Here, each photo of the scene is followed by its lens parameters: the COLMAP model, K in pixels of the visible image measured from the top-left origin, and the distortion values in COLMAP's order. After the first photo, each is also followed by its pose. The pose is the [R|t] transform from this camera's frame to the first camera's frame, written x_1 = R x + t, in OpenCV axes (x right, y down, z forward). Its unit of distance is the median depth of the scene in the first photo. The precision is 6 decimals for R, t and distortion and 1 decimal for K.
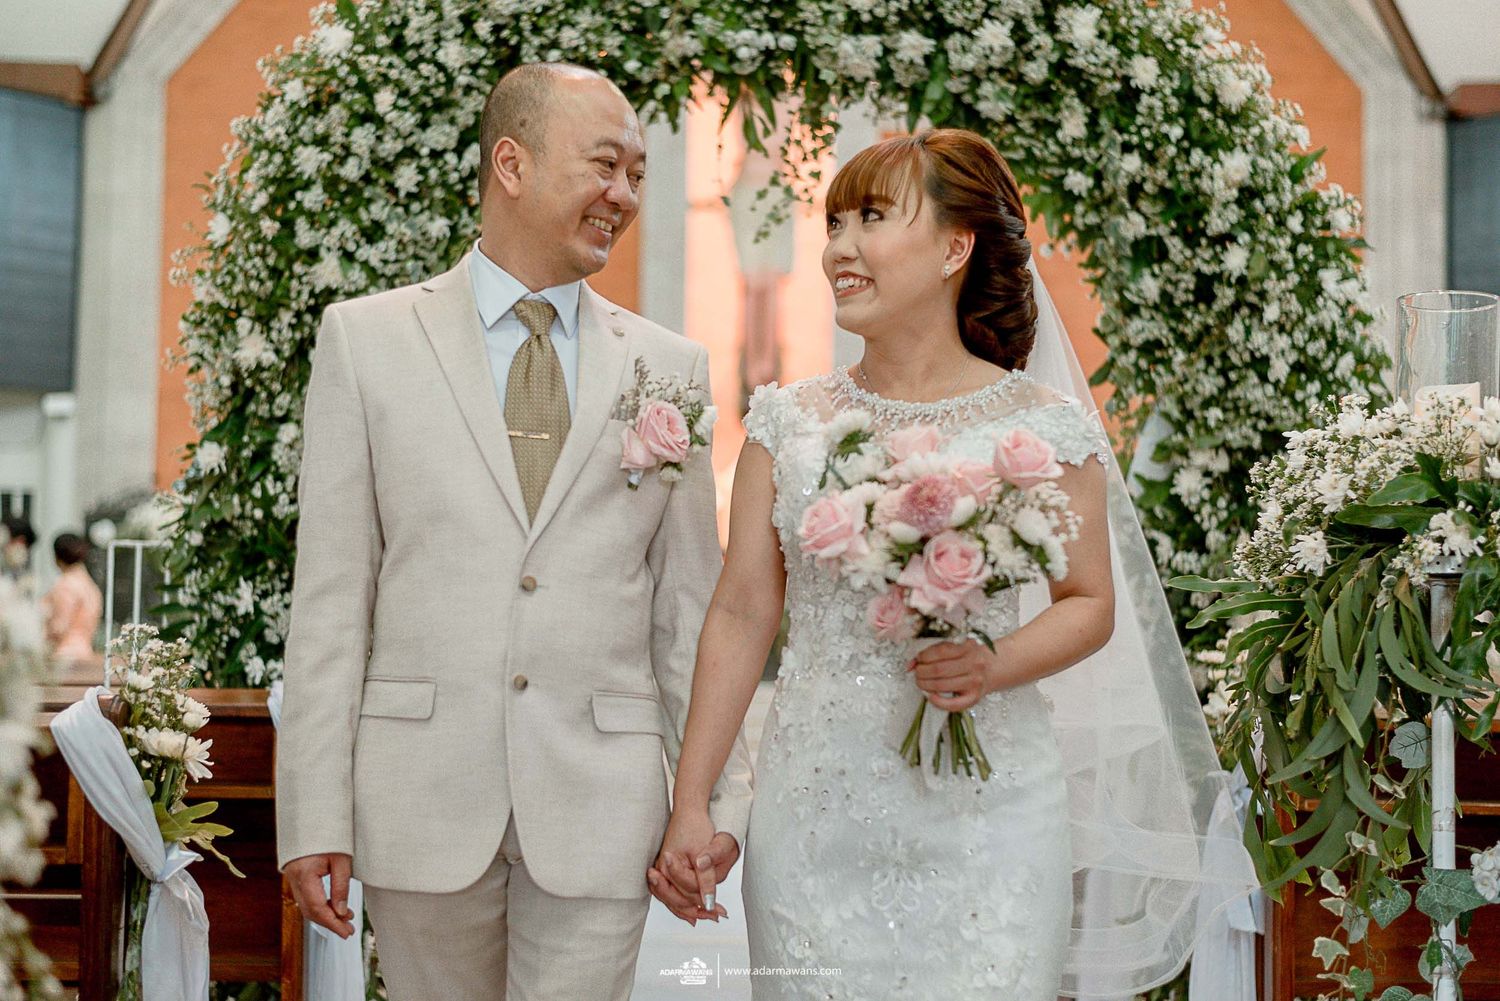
lens RADIAL K [[1782.8, 0, 750.0], [0, 1782.8, 500.5], [0, 0, 1]] dist [0.014625, -0.005535]
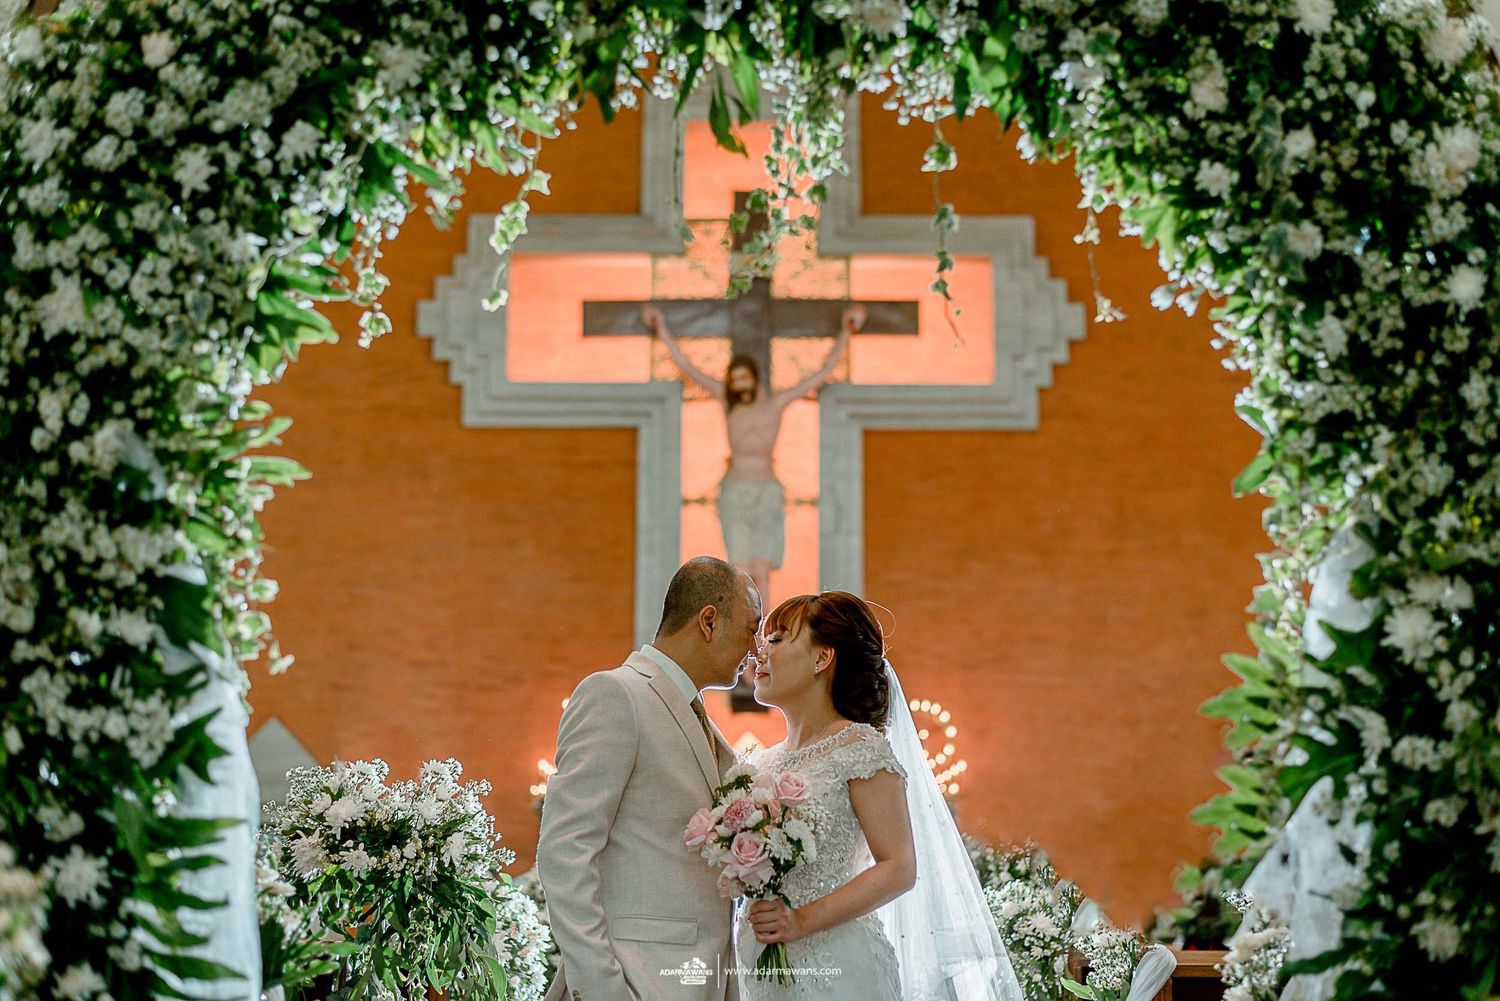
lens RADIAL K [[2093.3, 0, 750.0], [0, 2093.3, 500.5], [0, 0, 1]] dist [0.013684, 0.001623]
pose [[0.999961, -0.005511, 0.006852, 0.005407], [0.006254, 0.993514, -0.113539, 0.027849], [-0.006181, 0.113577, 0.993510, 0.251440]]
